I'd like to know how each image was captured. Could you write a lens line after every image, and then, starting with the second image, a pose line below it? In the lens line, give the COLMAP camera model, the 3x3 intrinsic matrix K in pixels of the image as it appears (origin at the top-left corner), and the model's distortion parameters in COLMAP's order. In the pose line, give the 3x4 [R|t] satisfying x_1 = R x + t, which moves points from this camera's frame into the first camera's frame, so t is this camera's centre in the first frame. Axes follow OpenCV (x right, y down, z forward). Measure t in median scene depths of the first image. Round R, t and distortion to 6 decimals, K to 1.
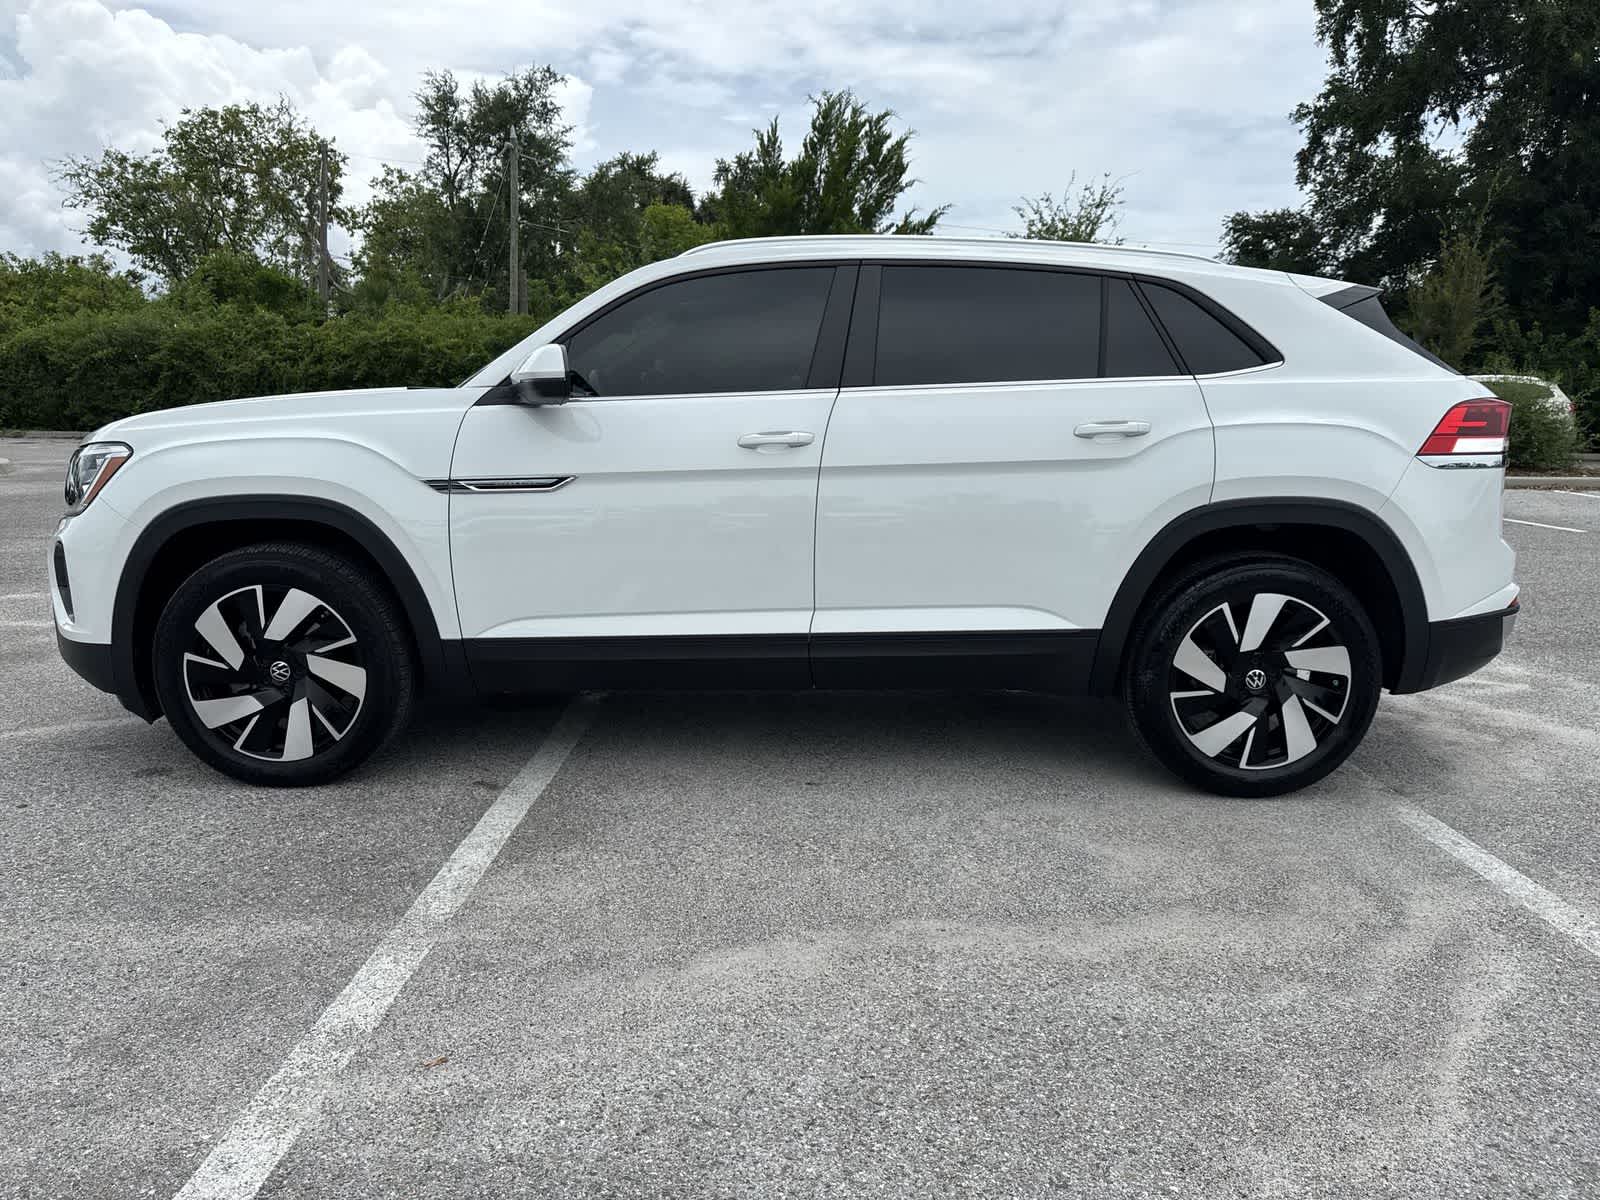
lens RADIAL K [[1131.8, 0, 795.7], [0, 1131.8, 595.7], [0, 0, 1]] dist [0.033194, -0.044506]
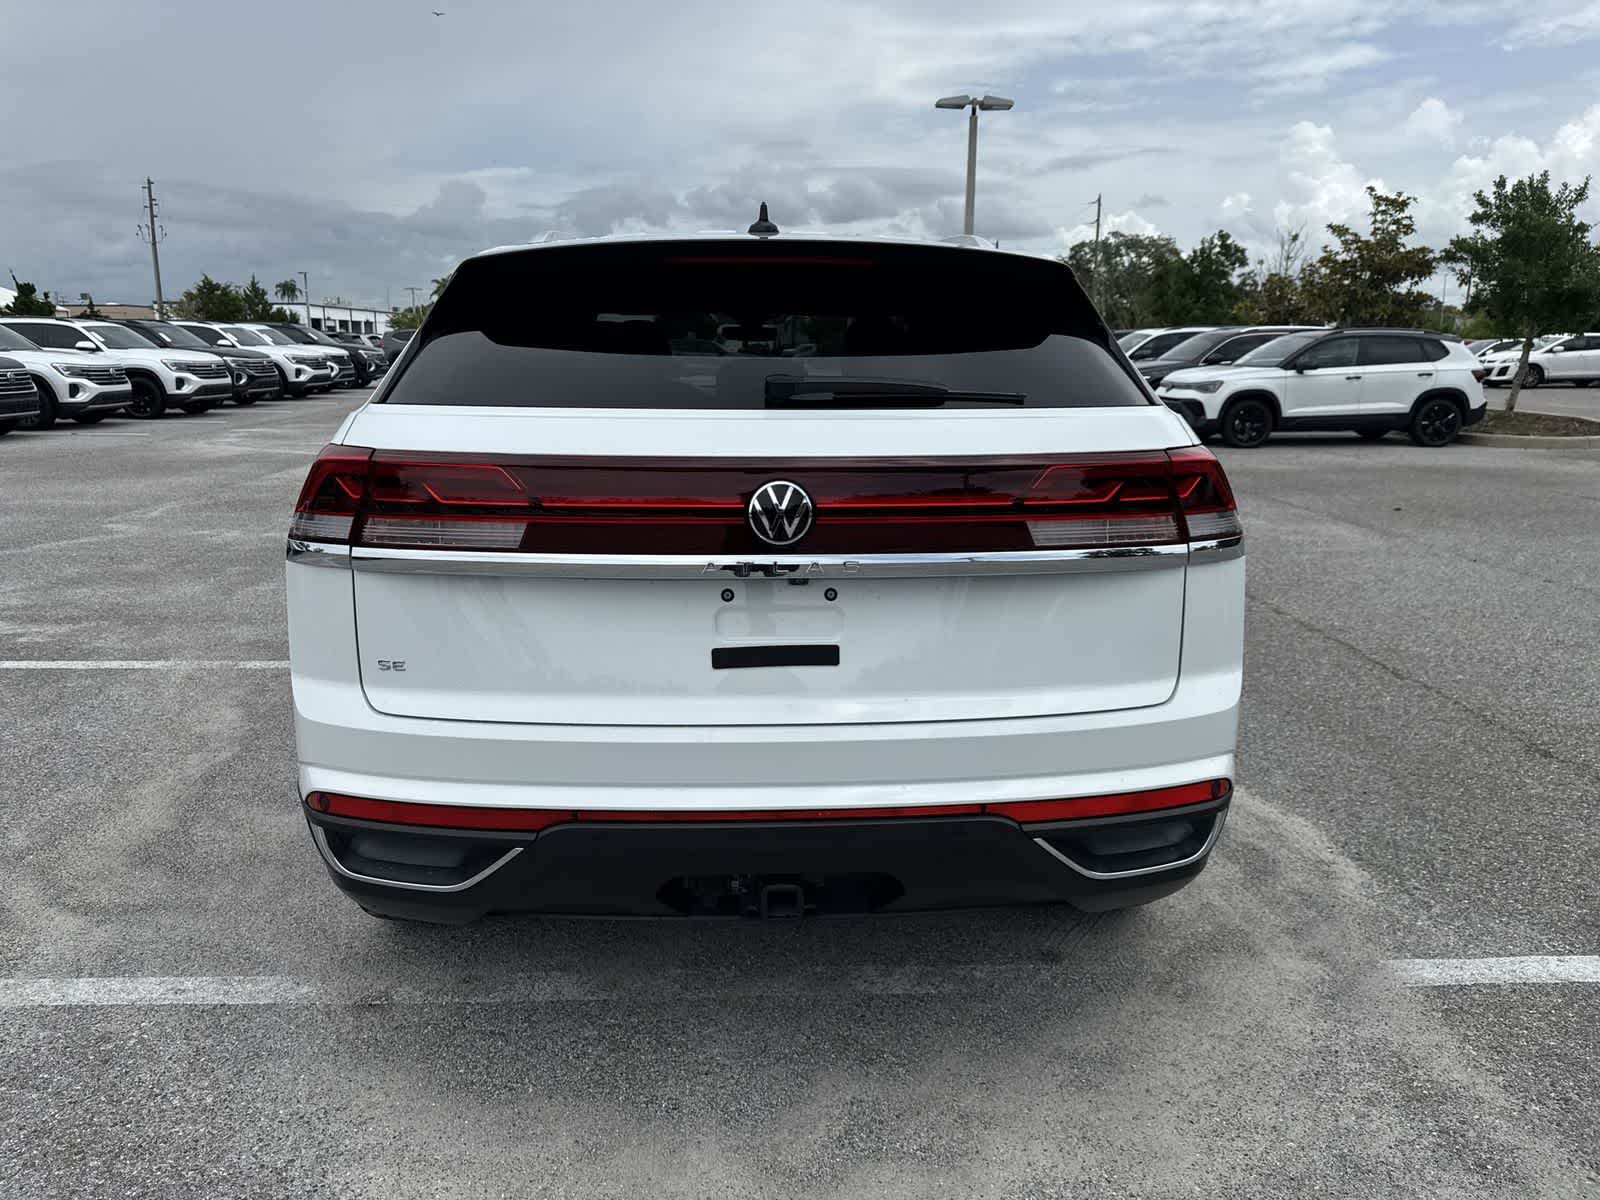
lens RADIAL K [[1131.8, 0, 789.0], [0, 1131.8, 584.4], [0, 0, 1]] dist [0.033194, -0.044506]
pose [[0.044101, 0.190433, -0.980709, 0.252449], [-0.168089, 0.969084, 0.180617, -0.052044], [0.984785, 0.156881, 0.074747, 0.250920]]
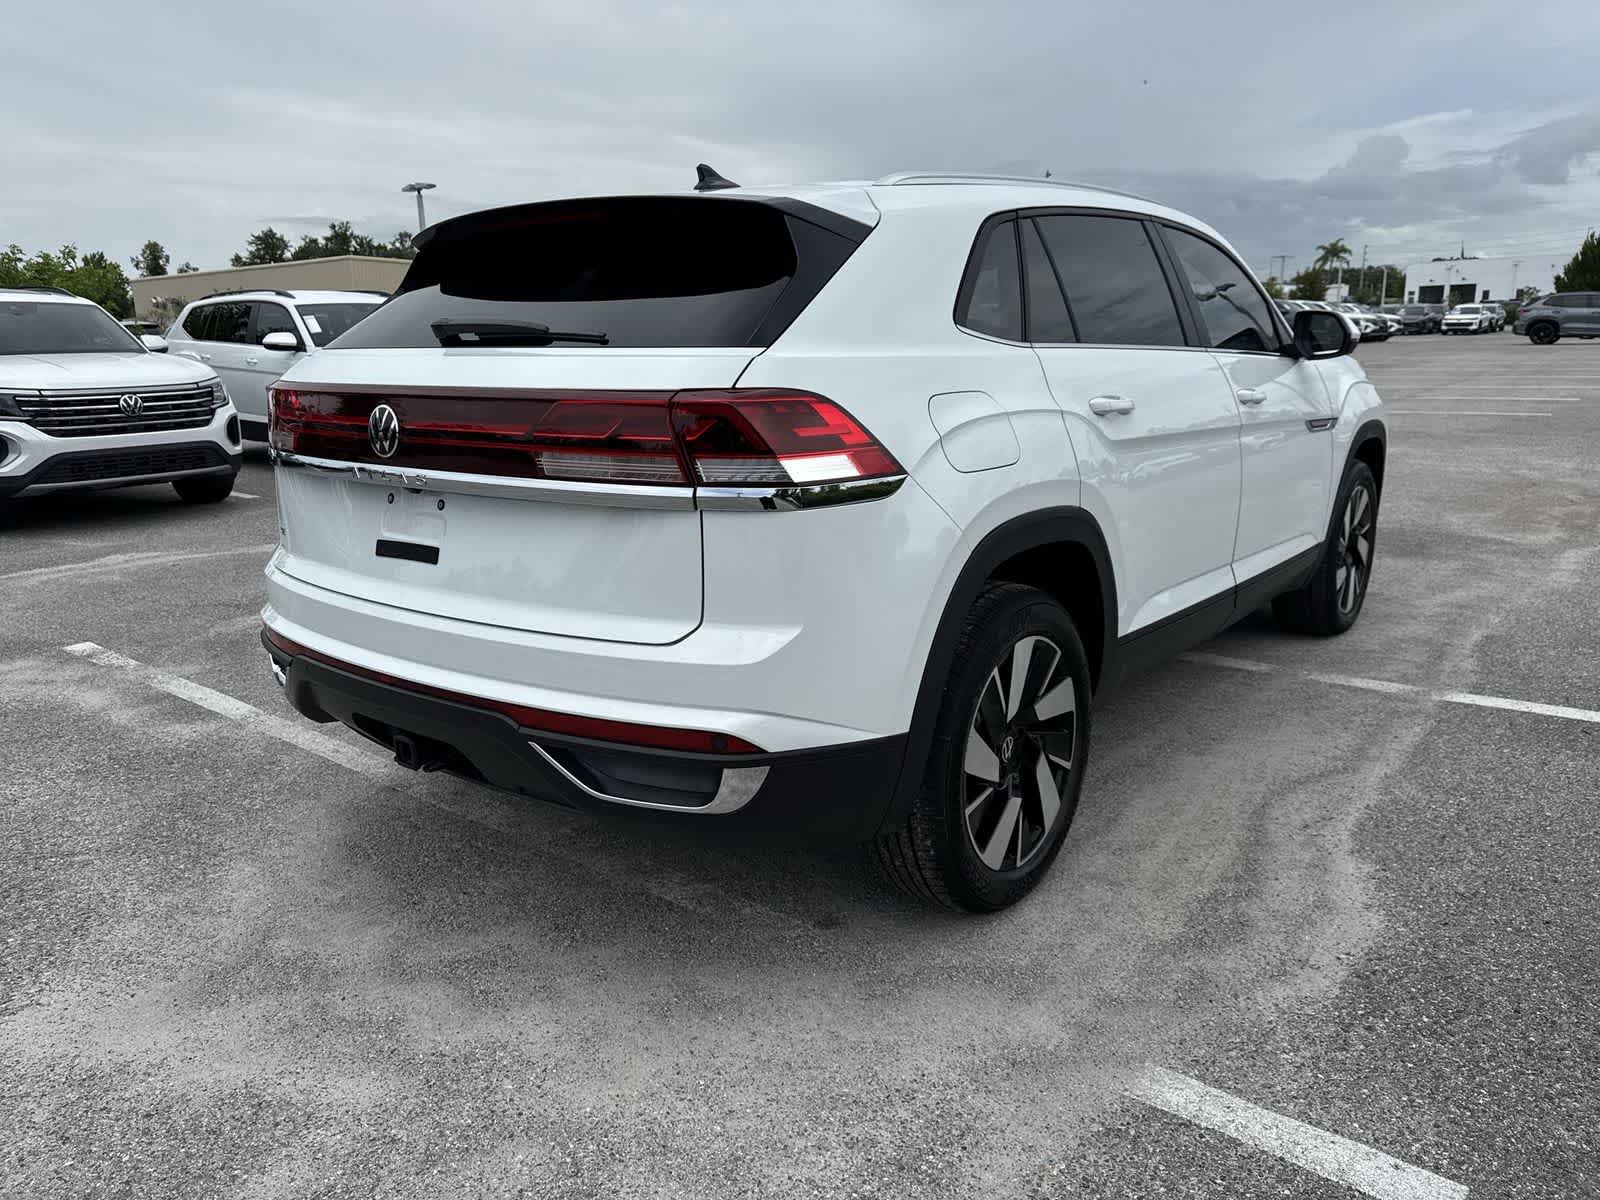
lens RADIAL K [[1131.8, 0, 791.5], [0, 1131.8, 593.0], [0, 0, 1]] dist [0.033194, -0.044506]
pose [[-0.627019, 0.176302, -0.758792, 0.219721], [-0.115708, 0.942171, 0.314523, -0.069496], [0.770363, 0.285011, -0.570360, 0.380019]]
